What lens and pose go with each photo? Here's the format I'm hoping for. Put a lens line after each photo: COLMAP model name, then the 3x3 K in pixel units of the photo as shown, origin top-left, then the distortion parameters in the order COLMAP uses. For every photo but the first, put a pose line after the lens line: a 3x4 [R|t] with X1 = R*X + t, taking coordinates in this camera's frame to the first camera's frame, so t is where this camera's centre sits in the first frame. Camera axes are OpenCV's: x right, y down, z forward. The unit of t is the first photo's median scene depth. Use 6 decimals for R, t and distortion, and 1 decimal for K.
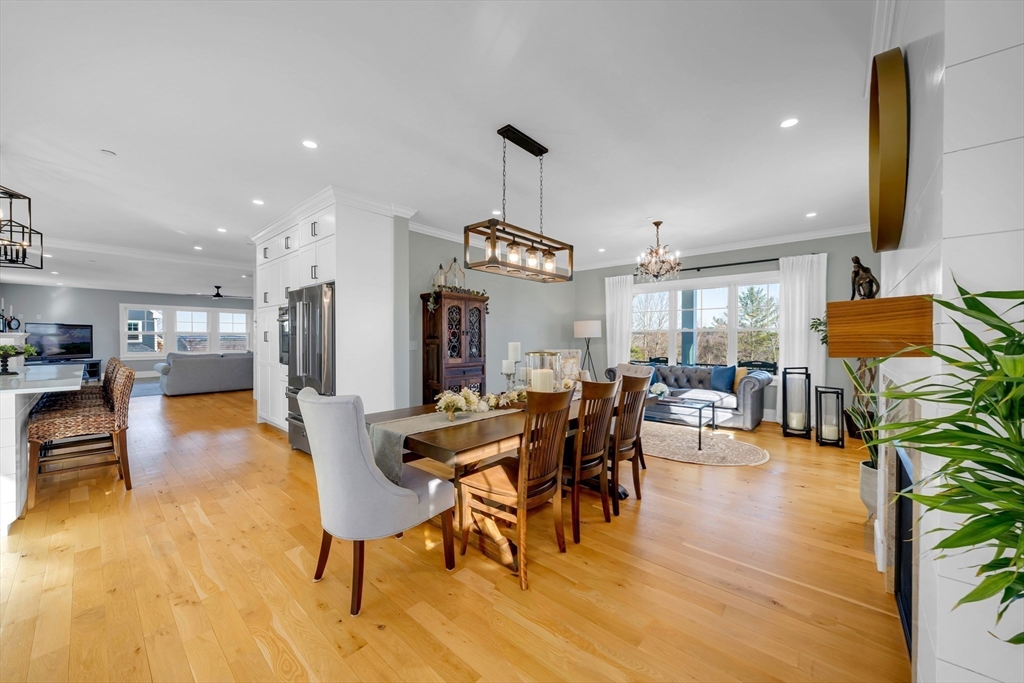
lens RADIAL K [[376.2, 0, 506.9], [0, 376.2, 339.3], [0, 0, 1]] dist [0.015644, -0.001793]
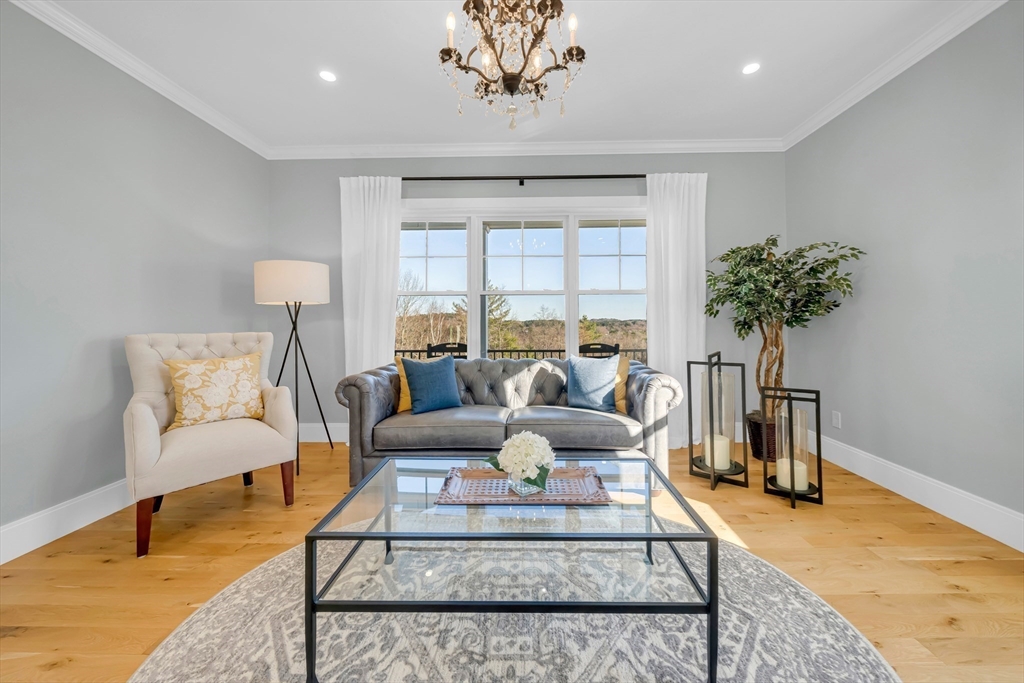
lens RADIAL K [[376.2, 0, 529.7], [0, 376.2, 316.0], [0, 0, 1]] dist [0.015644, -0.001793]
pose [[0.750982, 0.007667, 0.660278, 0.188386], [0.008370, 0.999742, -0.021128, 0.028412], [-0.660269, 0.021394, 0.750724, 0.711905]]
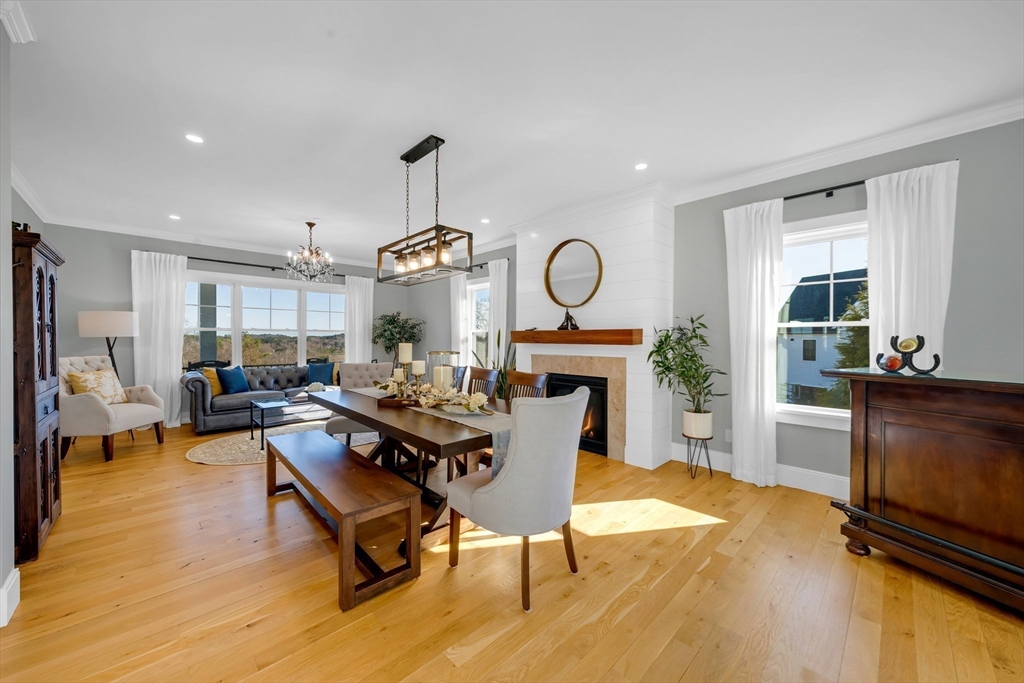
lens RADIAL K [[376.2, 0, 507.7], [0, 376.2, 341.5], [0, 0, 1]] dist [0.015644, -0.001793]
pose [[0.089317, -0.006109, 0.995984, -0.522938], [0.003614, 0.999977, 0.005809, 0.002021], [-0.995997, 0.003081, 0.089337, 0.365373]]
